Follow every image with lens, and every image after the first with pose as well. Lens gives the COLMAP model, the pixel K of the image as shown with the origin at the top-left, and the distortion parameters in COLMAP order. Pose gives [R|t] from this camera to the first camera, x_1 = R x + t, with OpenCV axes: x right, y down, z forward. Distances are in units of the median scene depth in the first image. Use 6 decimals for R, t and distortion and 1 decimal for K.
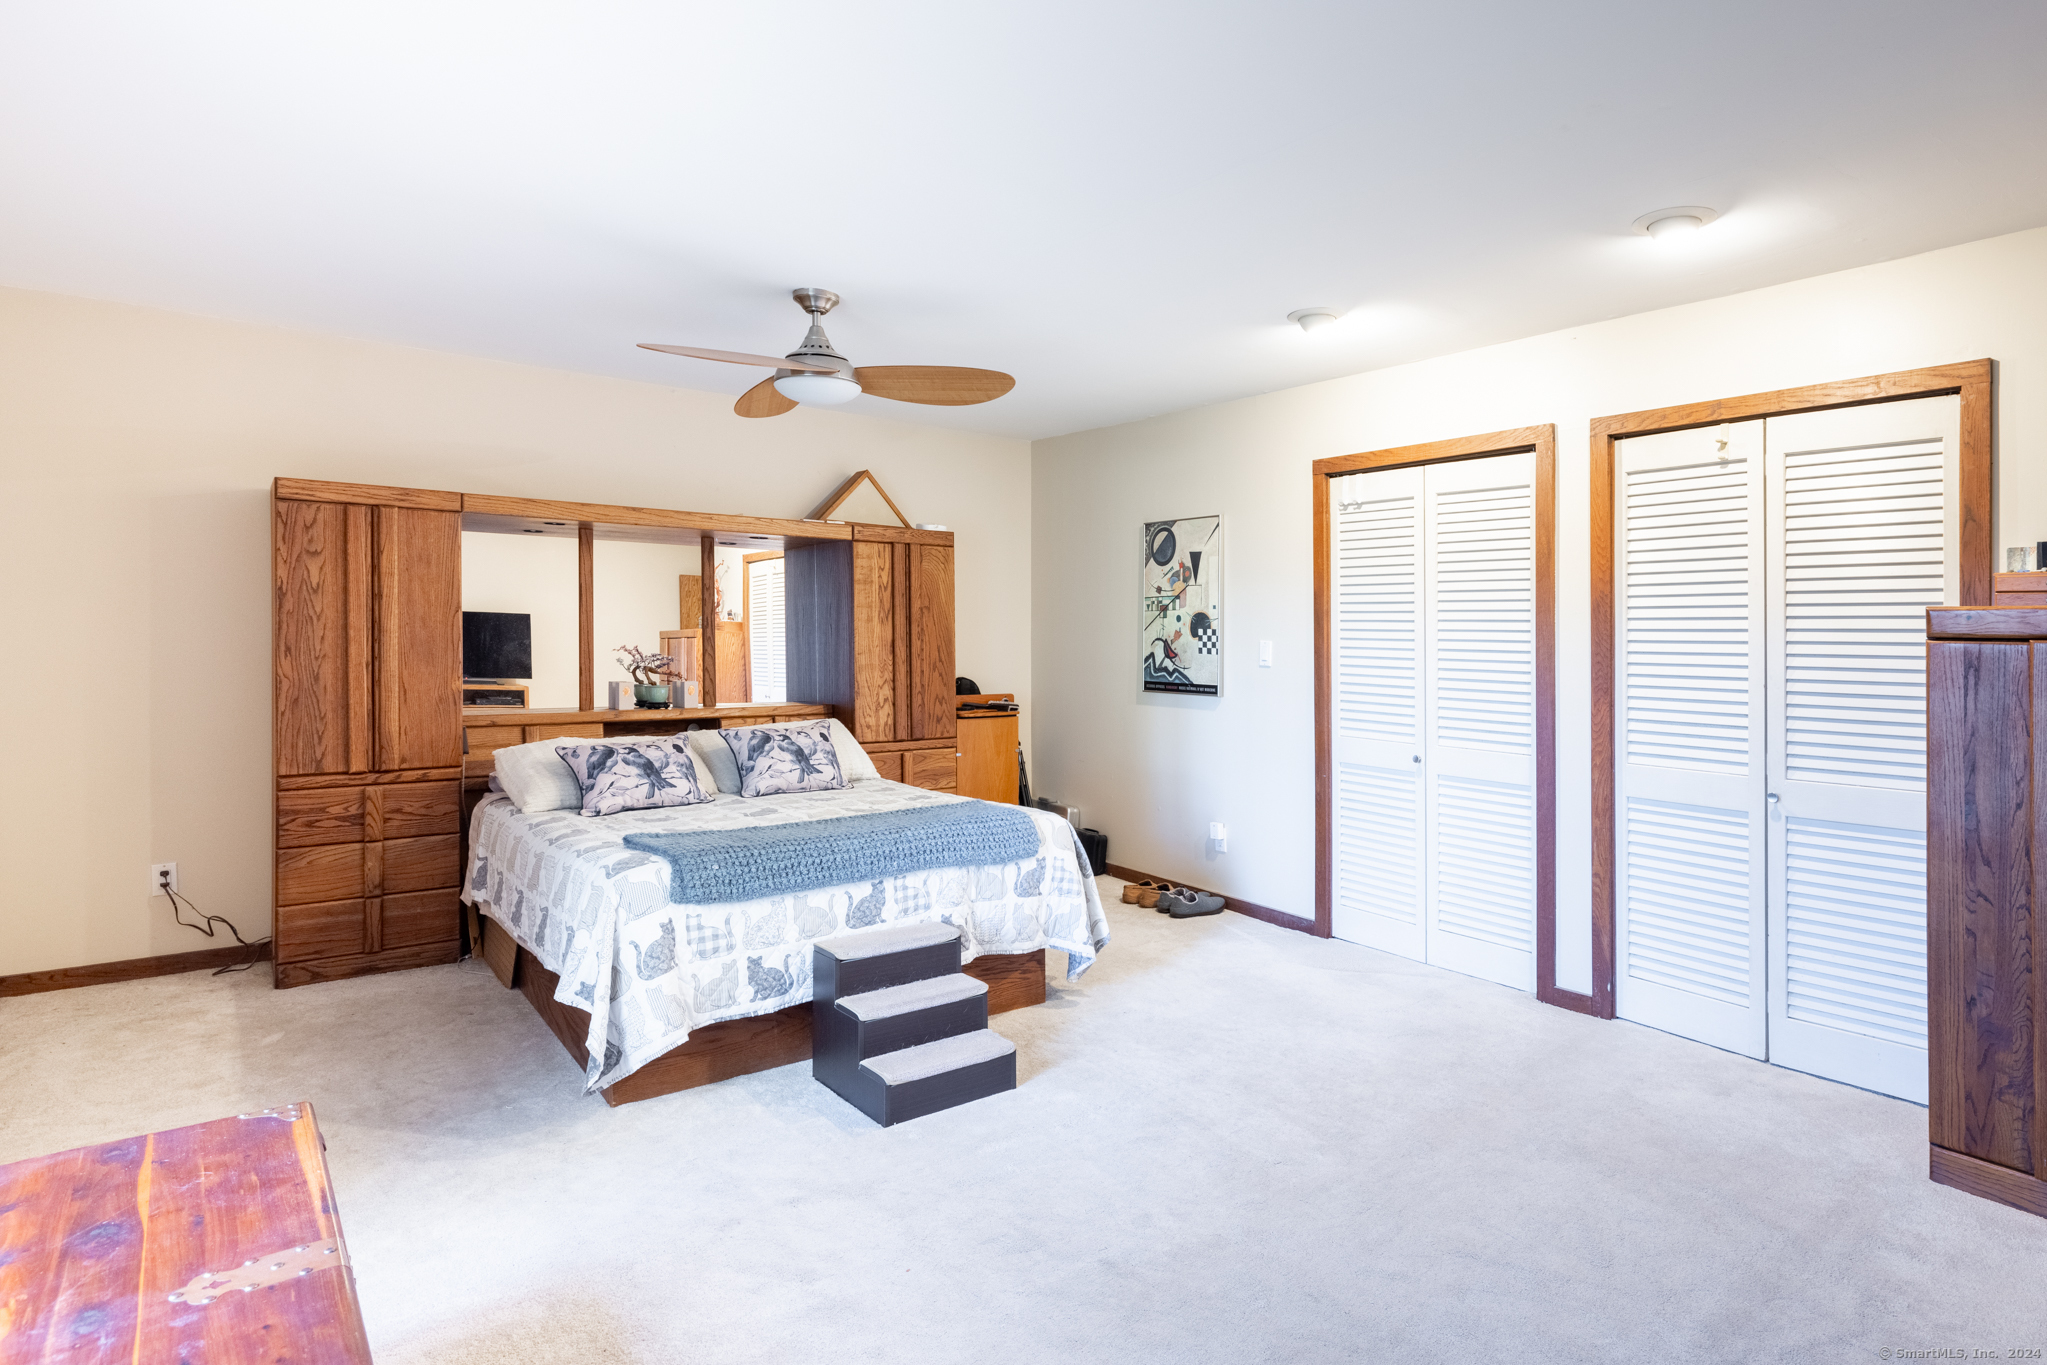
lens RADIAL K [[1075.8, 0, 1008.1], [0, 1075.8, 641.1], [0, 0, 1]] dist [0.001411, 0.000017]
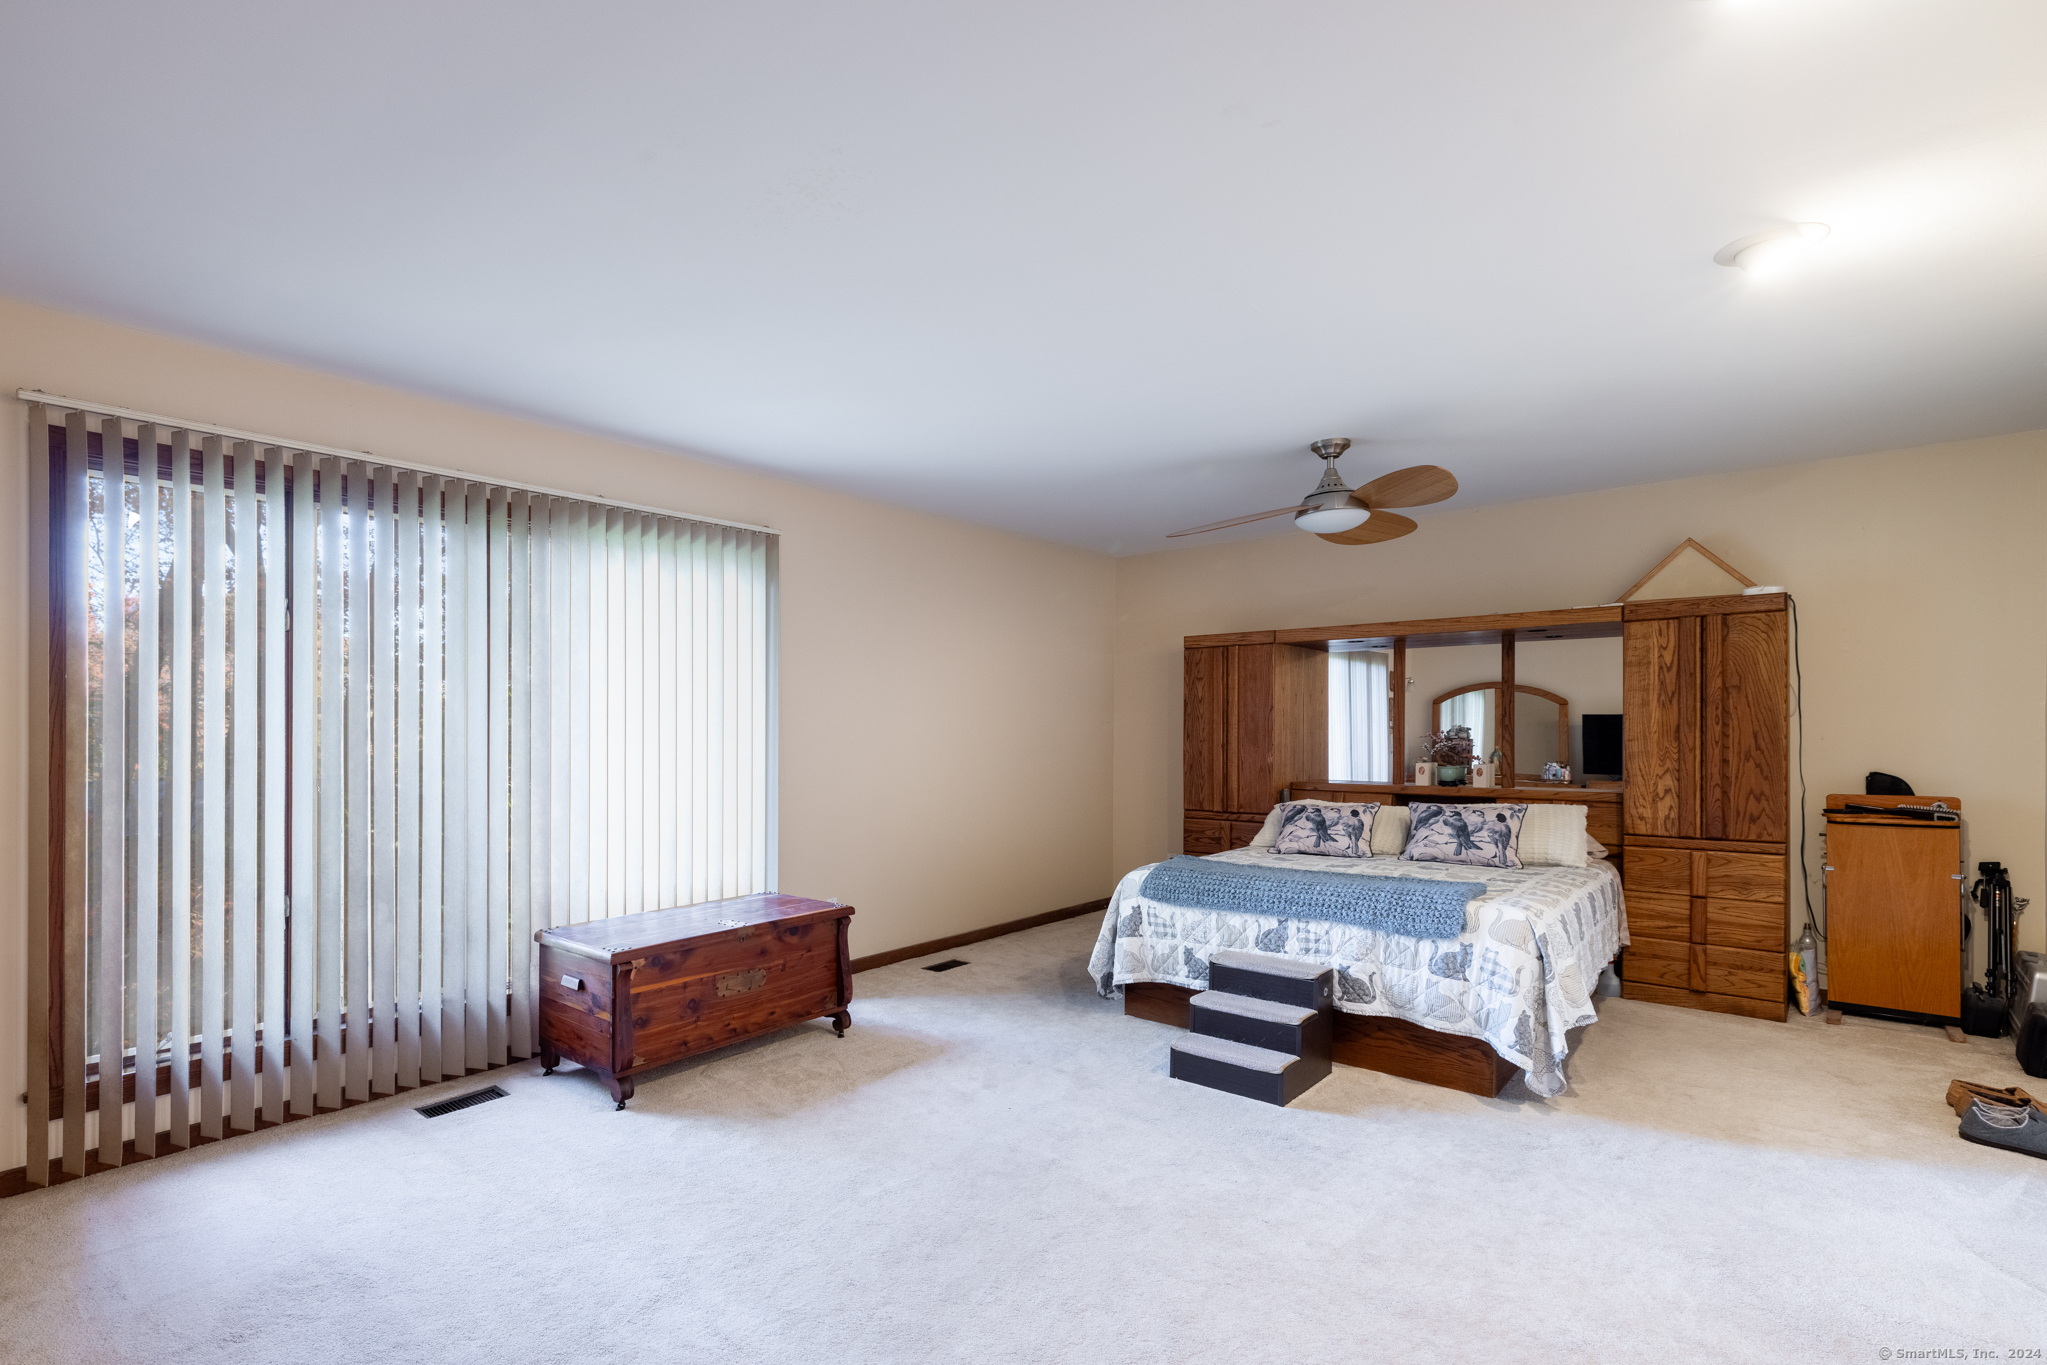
lens RADIAL K [[939.5, 0, 1011.6], [0, 939.5, 738.1], [0, 0, 1]] dist [-0.000725, 0.000146]
pose [[0.241060, -0.002443, -0.970507, 0.711704], [0.003675, 0.999992, -0.001604, 0.012260], [0.970503, -0.003180, 0.241067, 0.362135]]
